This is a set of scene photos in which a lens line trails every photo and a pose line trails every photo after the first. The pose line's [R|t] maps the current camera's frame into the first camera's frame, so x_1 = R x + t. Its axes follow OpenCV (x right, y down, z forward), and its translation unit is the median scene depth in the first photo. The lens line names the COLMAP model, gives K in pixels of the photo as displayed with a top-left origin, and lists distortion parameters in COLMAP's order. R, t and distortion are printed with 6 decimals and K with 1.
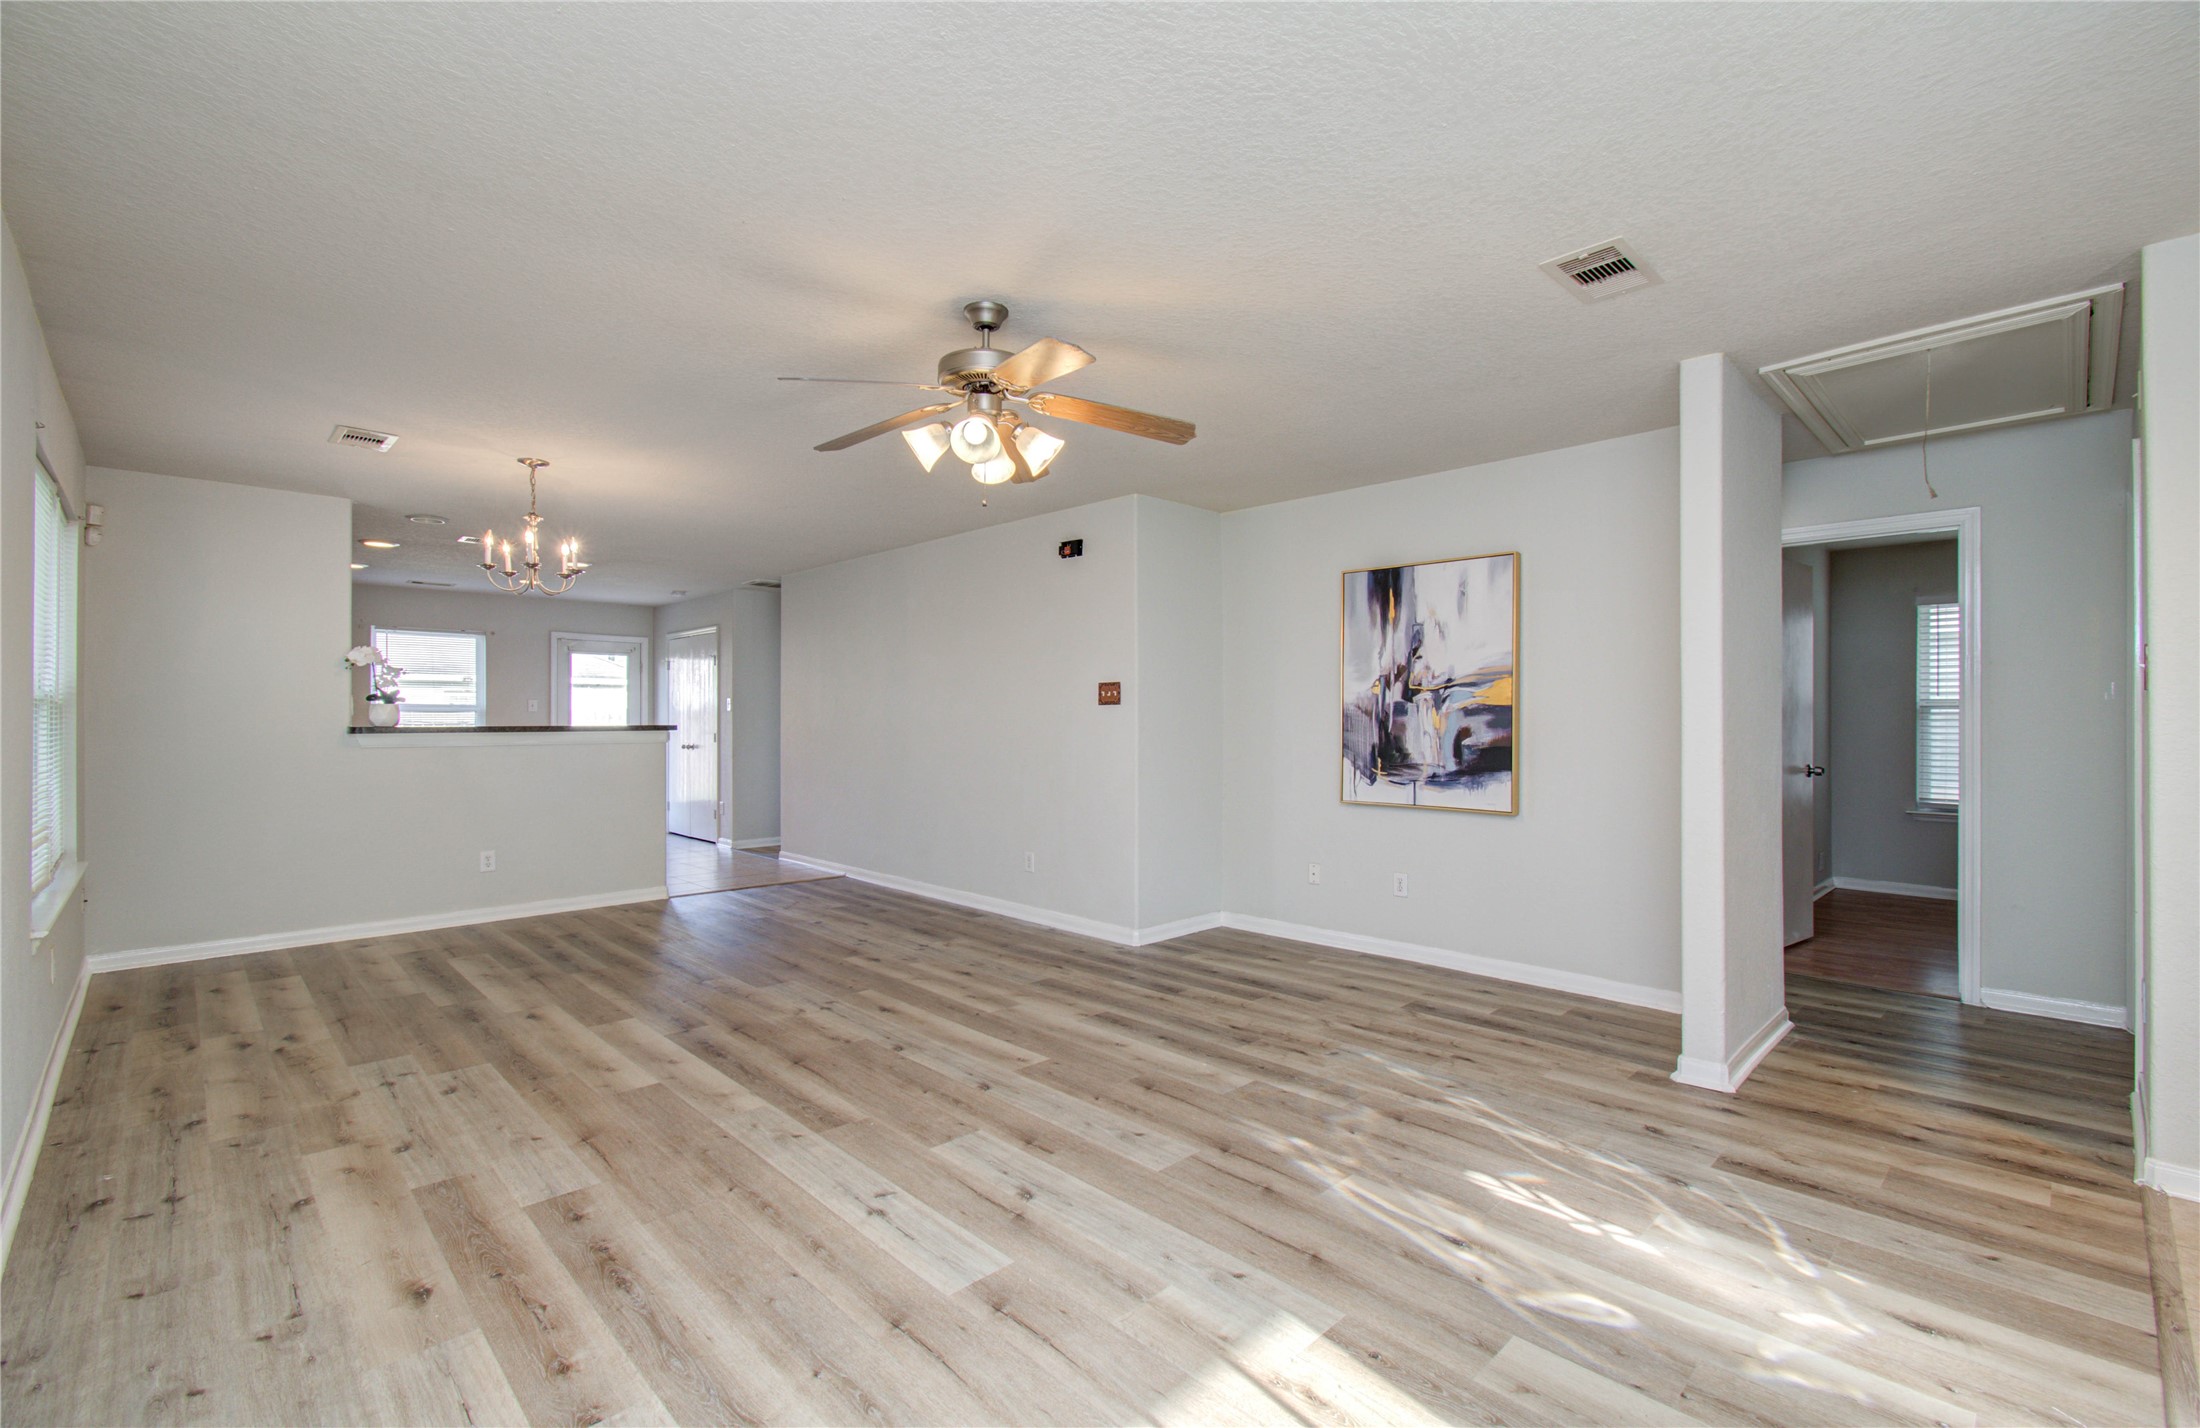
lens RADIAL K [[951.3, 0, 1113.9], [0, 951.3, 705.7], [0, 0, 1]] dist [-0.030568, 0.026041]
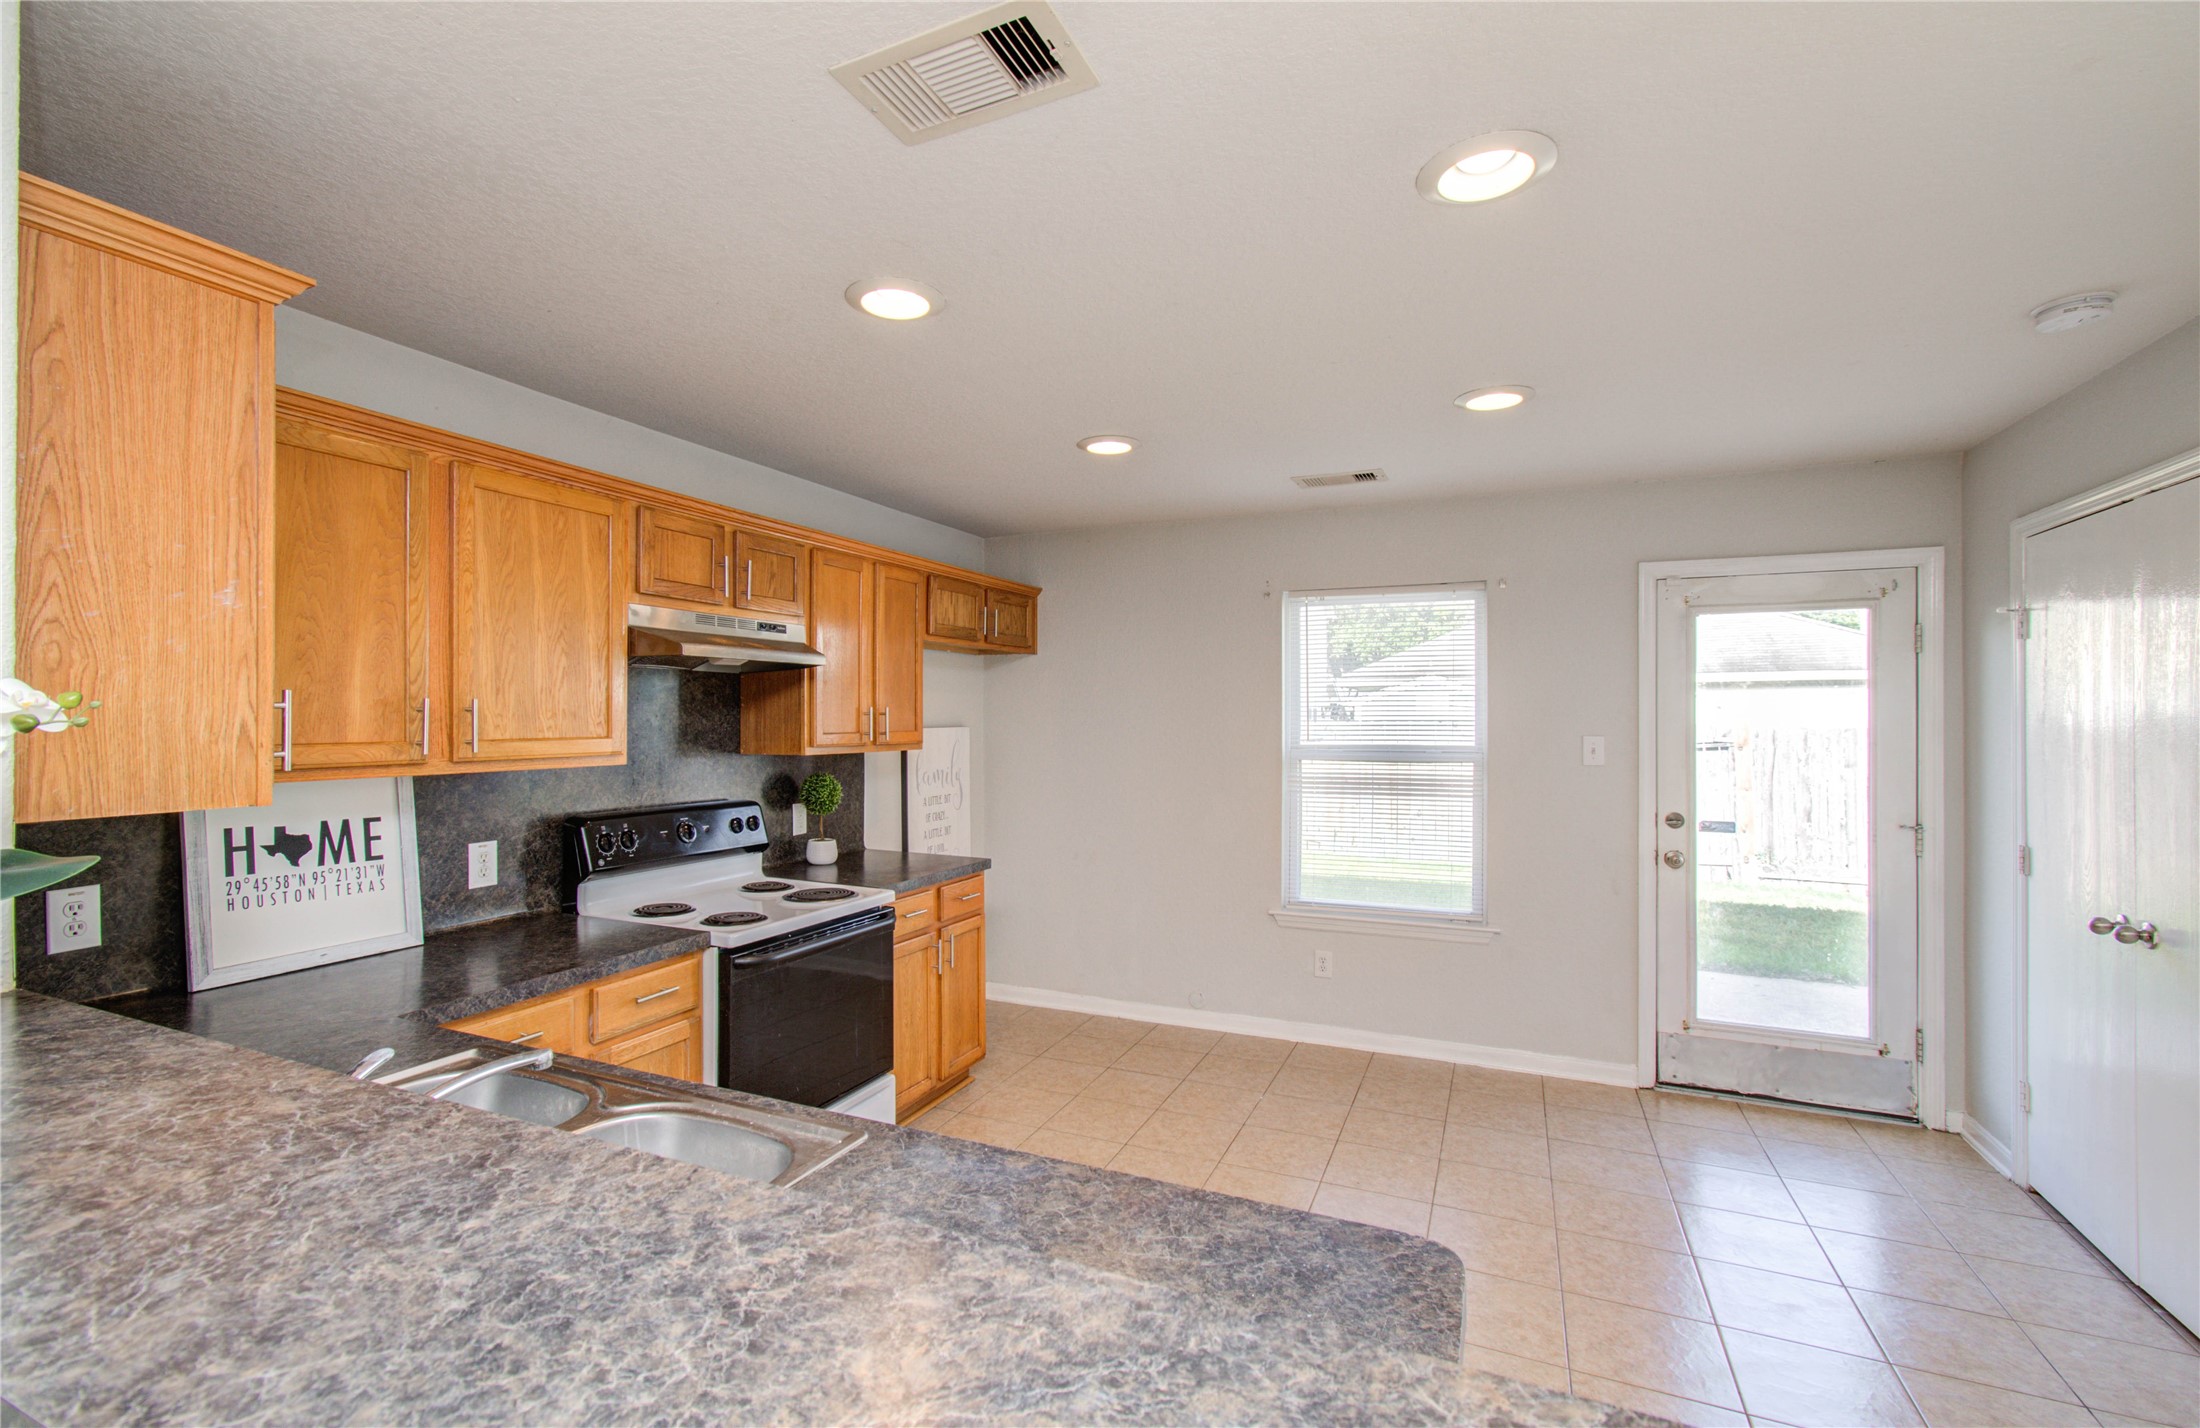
lens RADIAL K [[980.3, 0, 1056.5], [0, 980.3, 719.3], [0, 0, 1]] dist [-0.023976, 0.016258]
pose [[0.345542, 0.000418, -0.938403, -0.663003], [0.016297, 0.999846, 0.006446, -0.044046], [0.938262, -0.017520, 0.345482, 1.394218]]
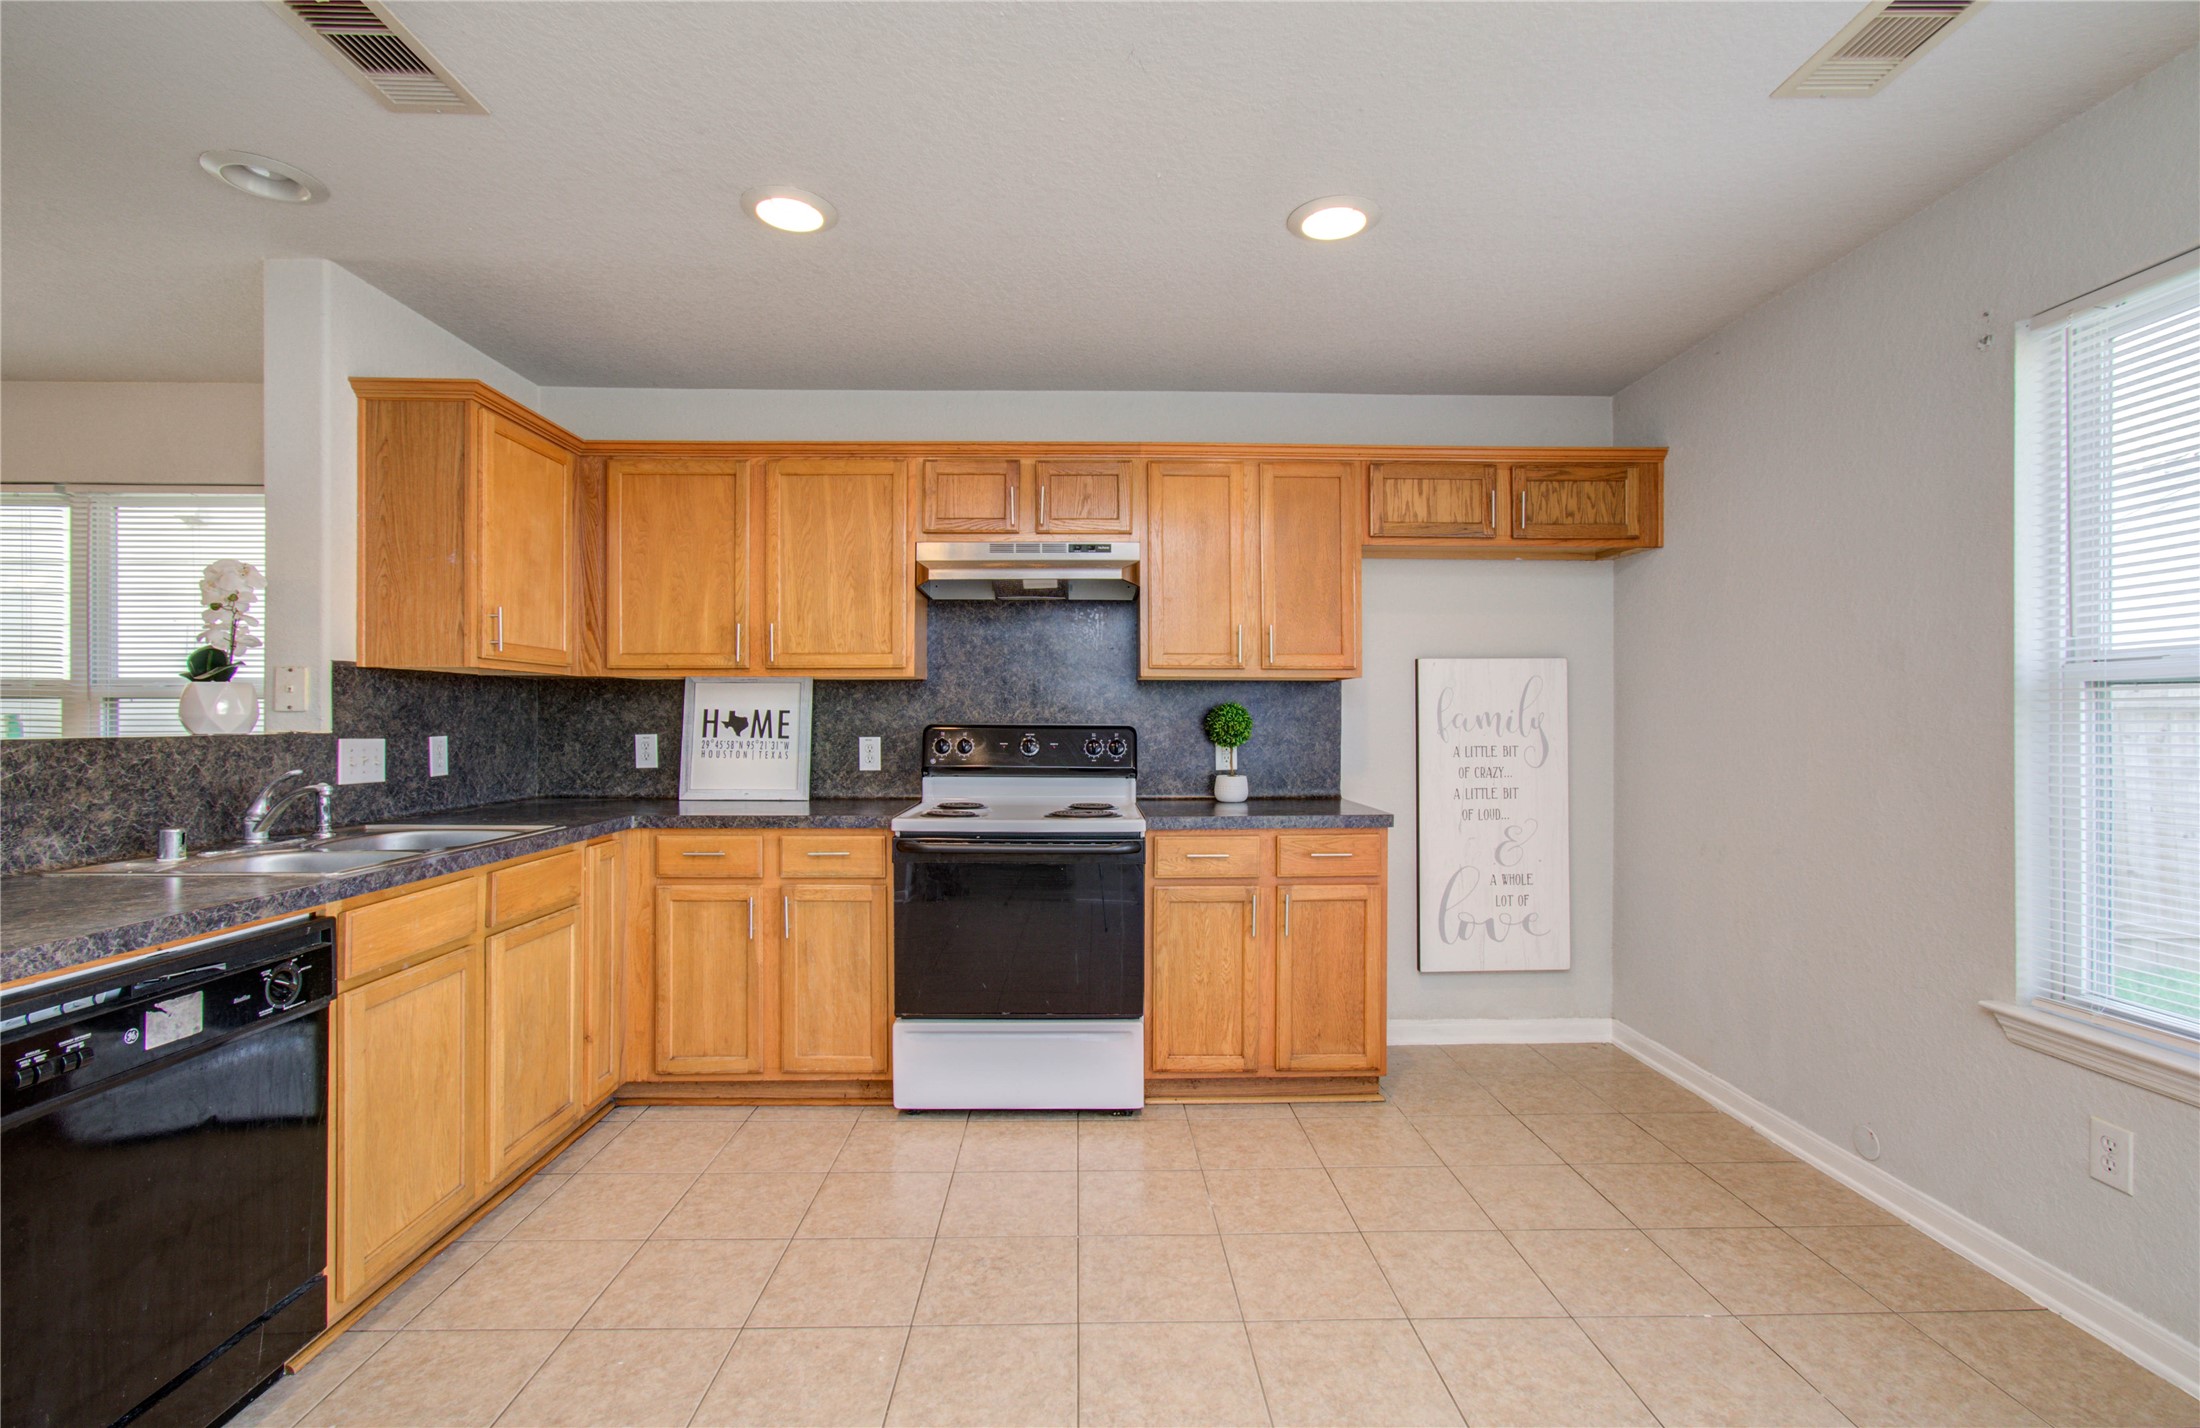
lens RADIAL K [[966.6, 0, 1098.6], [0, 966.6, 714.8], [0, 0, 1]] dist [-0.040665, 0.033023]
pose [[-0.687466, -0.004458, -0.726203, -0.900484], [0.009891, 0.999831, -0.015501, 0.027313], [0.726149, -0.017840, -0.687306, 1.969684]]
